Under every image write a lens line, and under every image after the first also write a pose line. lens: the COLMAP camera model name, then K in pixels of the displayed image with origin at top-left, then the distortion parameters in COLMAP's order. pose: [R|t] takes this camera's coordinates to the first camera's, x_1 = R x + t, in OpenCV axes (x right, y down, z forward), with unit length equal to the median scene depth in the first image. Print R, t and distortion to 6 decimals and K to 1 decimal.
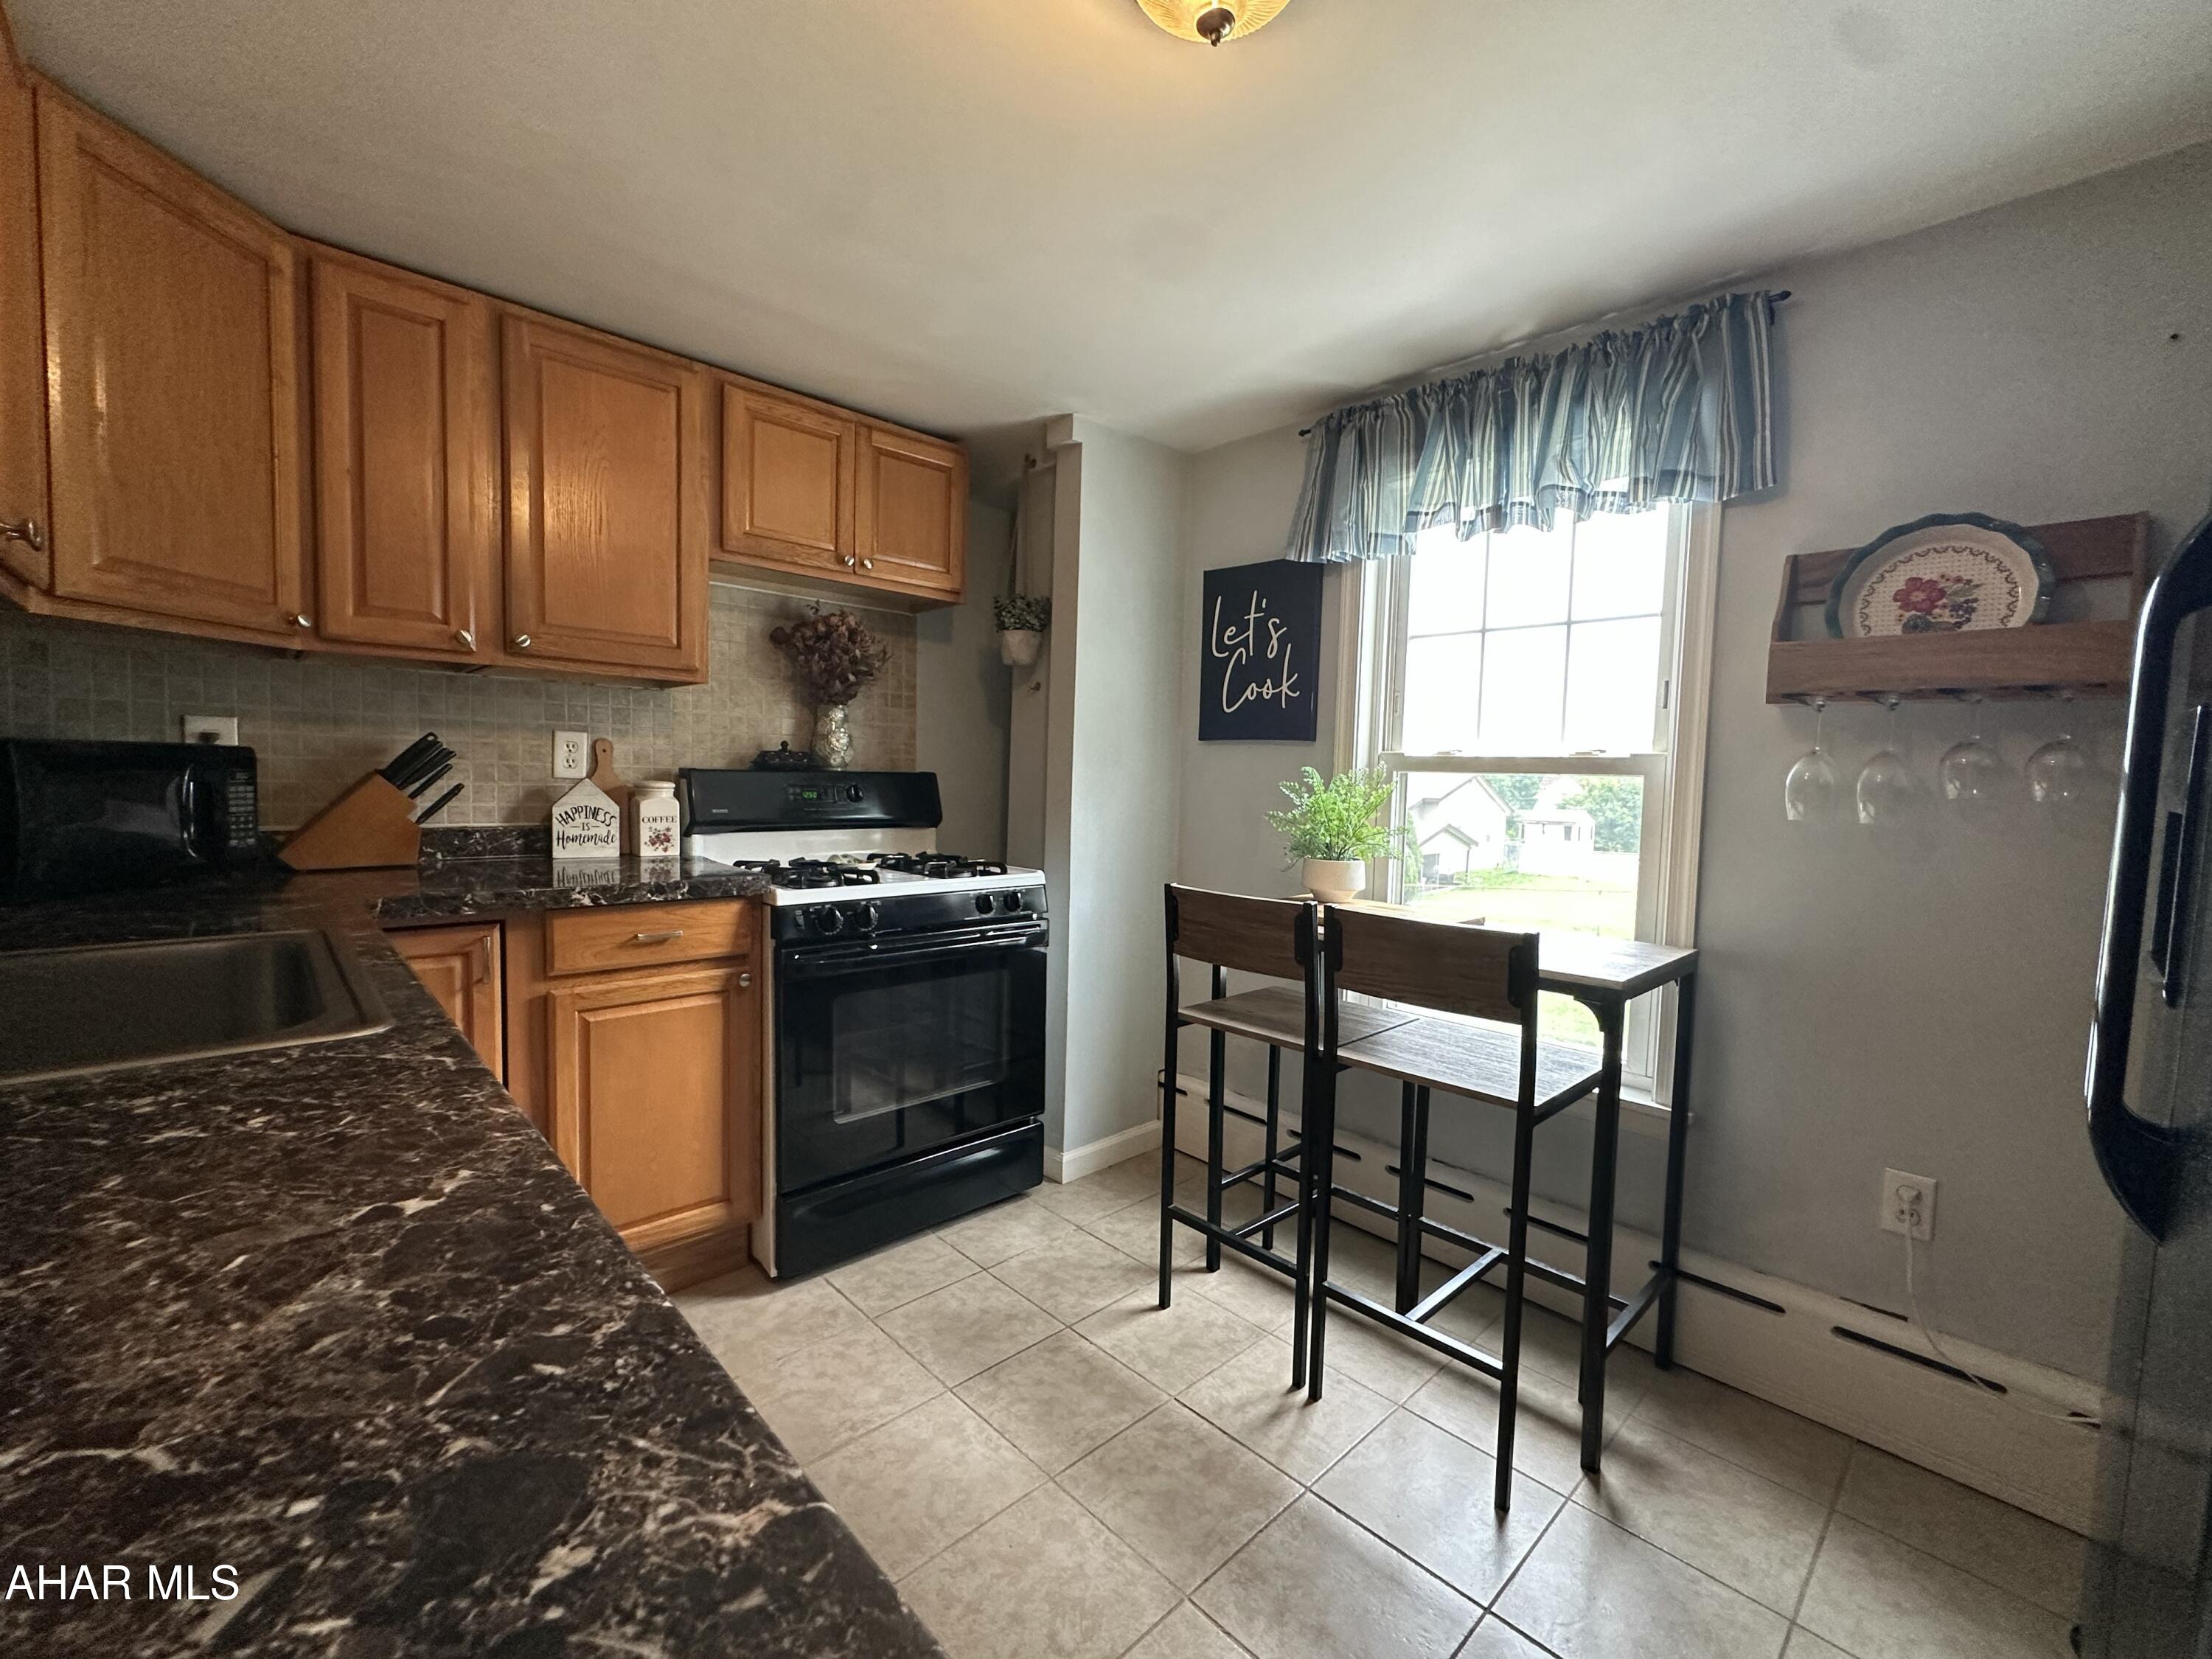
lens RADIAL K [[919.5, 0, 1101.6], [0, 919.5, 829.2], [0, 0, 1]] dist [-0.004907, 0.001222]
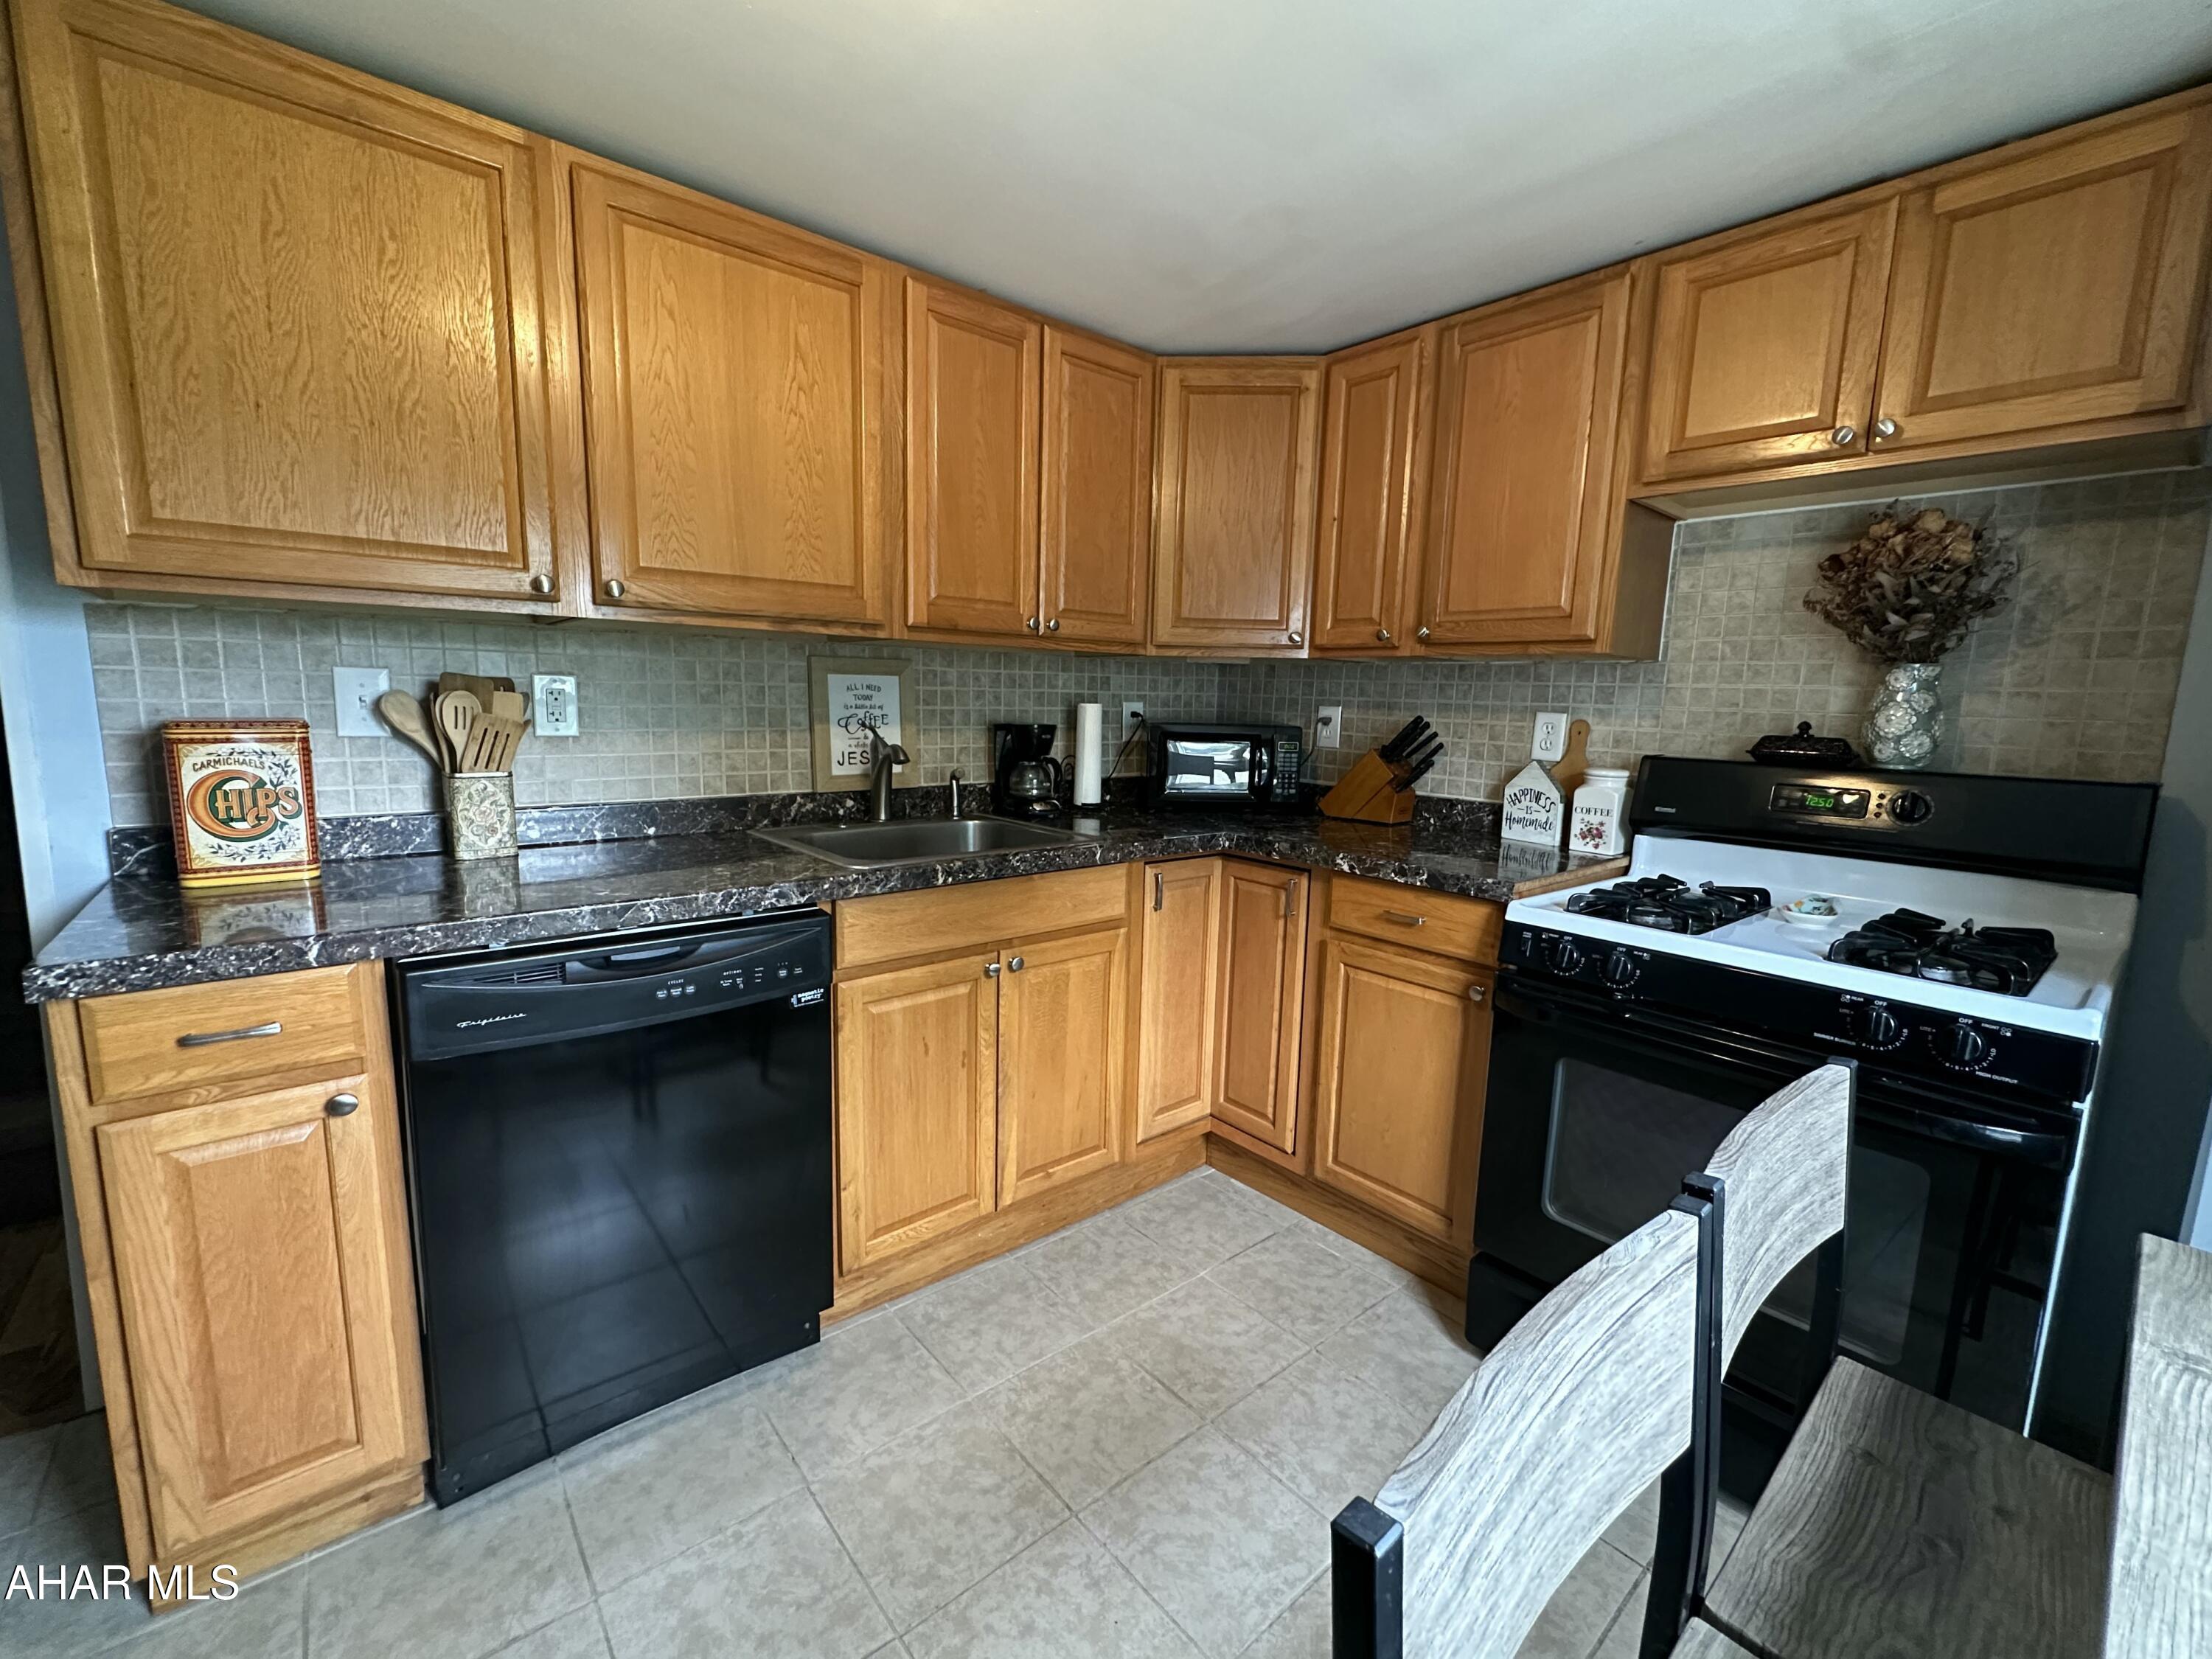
lens RADIAL K [[919.5, 0, 1101.6], [0, 919.5, 829.2], [0, 0, 1]] dist [-0.004907, 0.001222]
pose [[-0.044580, 0.115308, -0.992329, 0.436827], [-0.090905, 0.988727, 0.118973, -0.058008], [0.994861, 0.095511, -0.033596, 0.581336]]
